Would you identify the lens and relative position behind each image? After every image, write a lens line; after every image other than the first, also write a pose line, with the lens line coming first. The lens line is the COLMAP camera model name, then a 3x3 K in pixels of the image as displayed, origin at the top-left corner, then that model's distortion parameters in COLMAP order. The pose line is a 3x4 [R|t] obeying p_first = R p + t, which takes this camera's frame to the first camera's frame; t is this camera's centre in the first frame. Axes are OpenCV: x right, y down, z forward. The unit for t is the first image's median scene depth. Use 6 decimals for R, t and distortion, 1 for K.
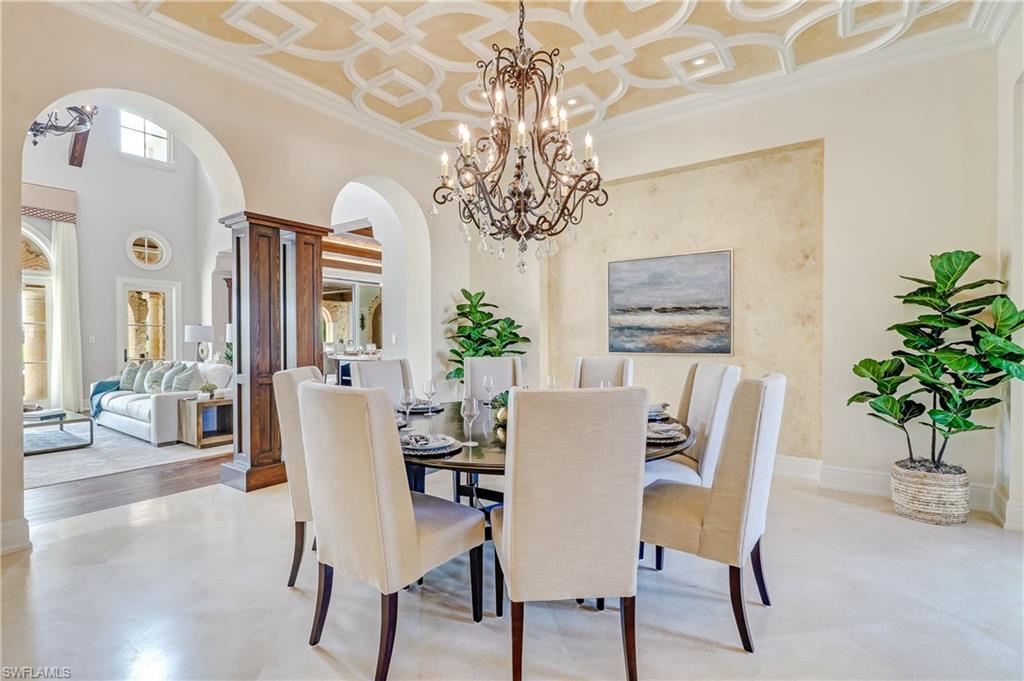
lens RADIAL K [[498.1, 0, 517.0], [0, 498.1, 339.4], [0, 0, 1]] dist [-0.006733, -0.004694]
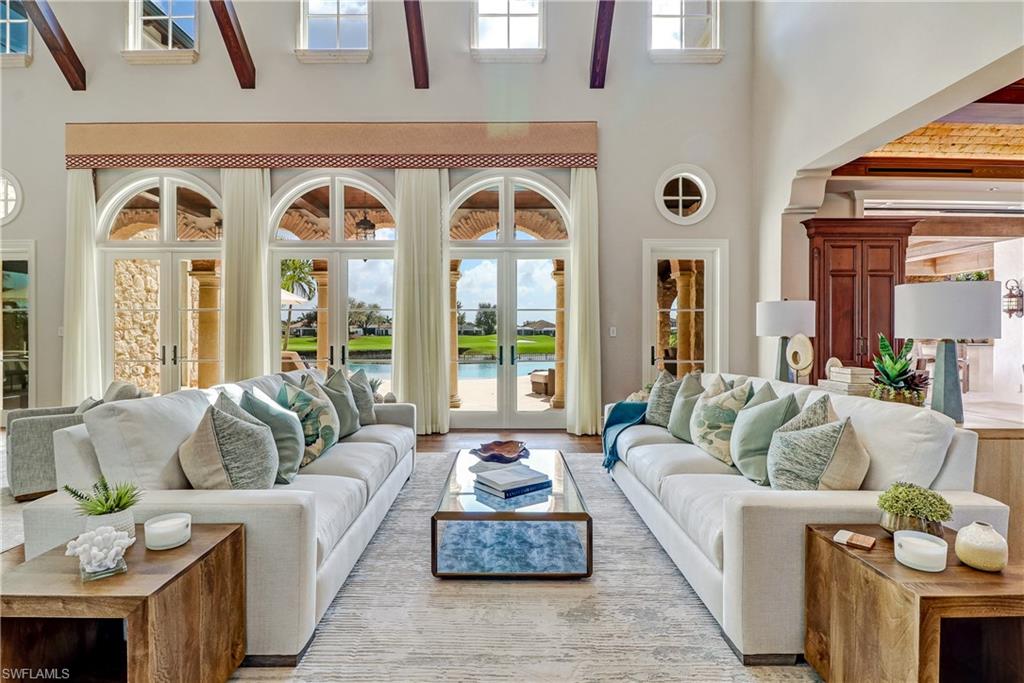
lens RADIAL K [[494.7, 0, 505.5], [0, 494.7, 337.2], [0, 0, 1]] dist [0.008524, -0.001571]
pose [[0.583211, 0.013292, -0.812212, -0.392530], [-0.009692, 0.999909, 0.009405, 0.003651], [0.812263, 0.002387, 0.583287, 0.484133]]
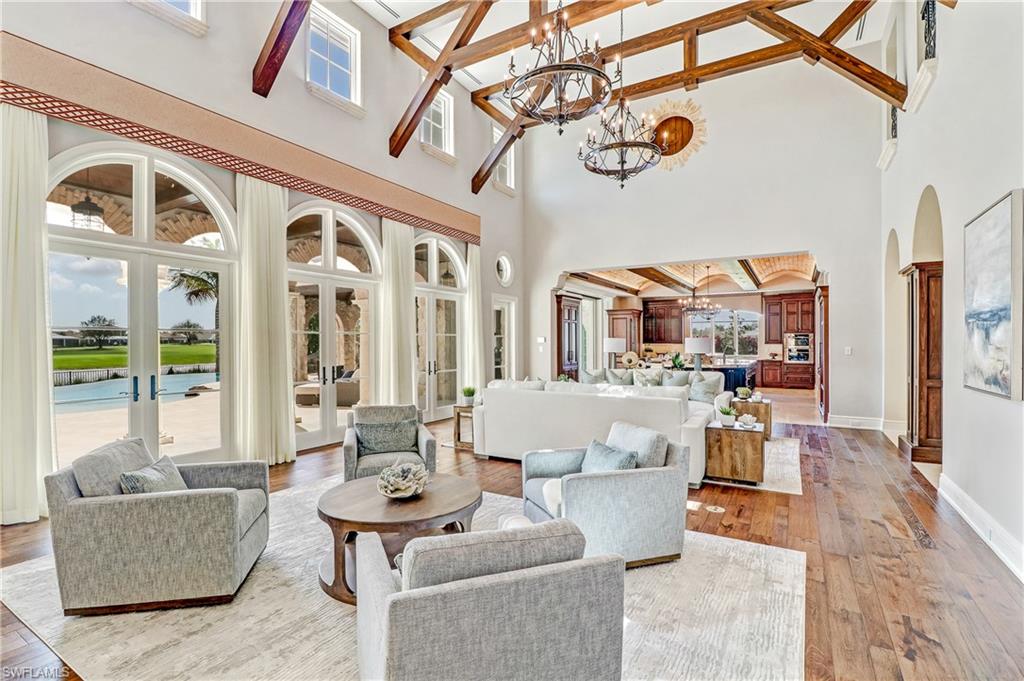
lens RADIAL K [[494.7, 0, 482.4], [0, 494.7, 329.8], [0, 0, 1]] dist [0.008524, -0.001571]
pose [[0.997856, 0.007949, 0.064957, -0.971787], [-0.005929, 0.999494, -0.031235, -0.009616], [-0.065173, 0.030783, 0.997399, -0.113456]]
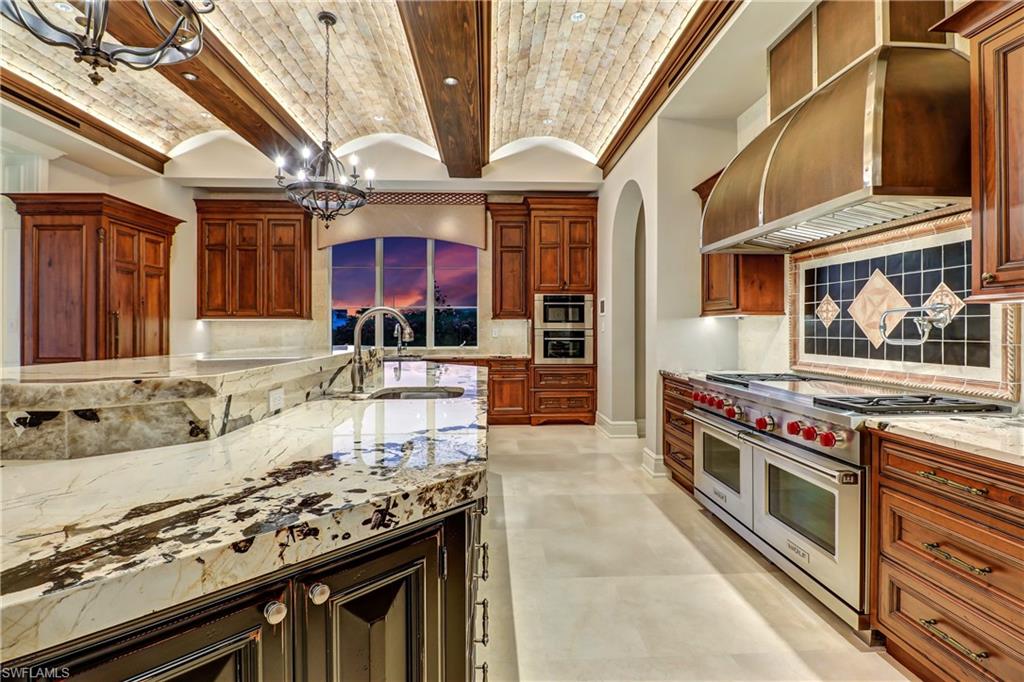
lens RADIAL K [[498.1, 0, 509.0], [0, 498.1, 335.4], [0, 0, 1]] dist [-0.006733, -0.004694]
pose [[0.785948, -0.002182, 0.618288, -0.303019], [0.001570, 0.999998, 0.001533, 0.001906], [-0.618290, -0.000234, 0.785950, 0.970520]]
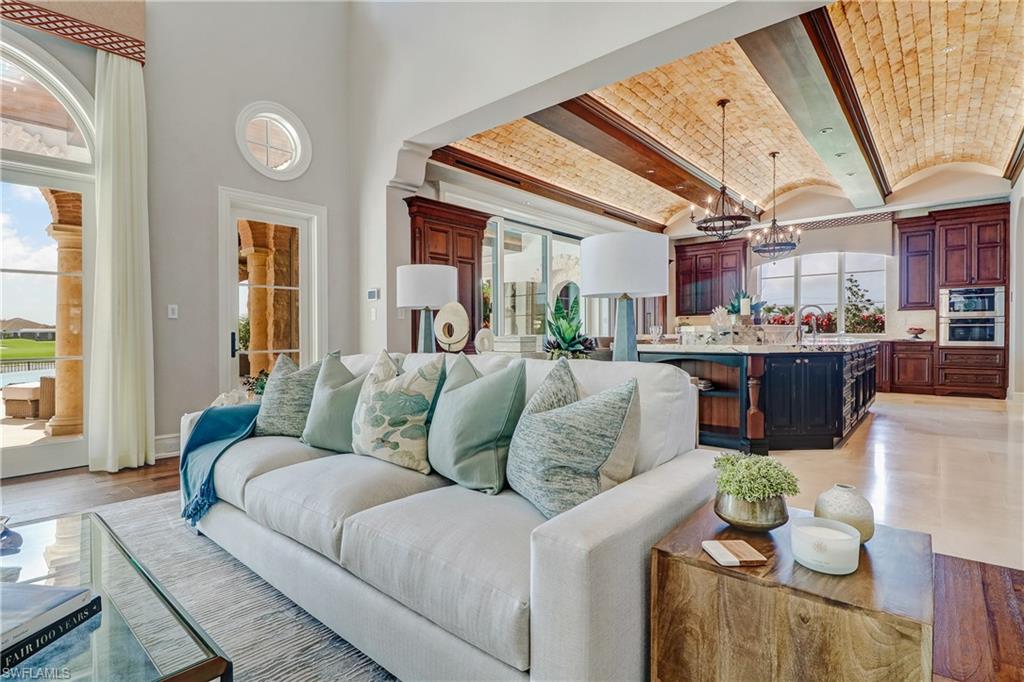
lens RADIAL K [[498.1, 0, 501.9], [0, 498.1, 334.8], [0, 0, 1]] dist [-0.006733, -0.004694]
pose [[0.995185, 0.000216, -0.098010, -0.513153], [-0.000452, 0.999997, -0.002382, 0.026363], [0.098009, 0.002415, 0.995183, 0.571404]]
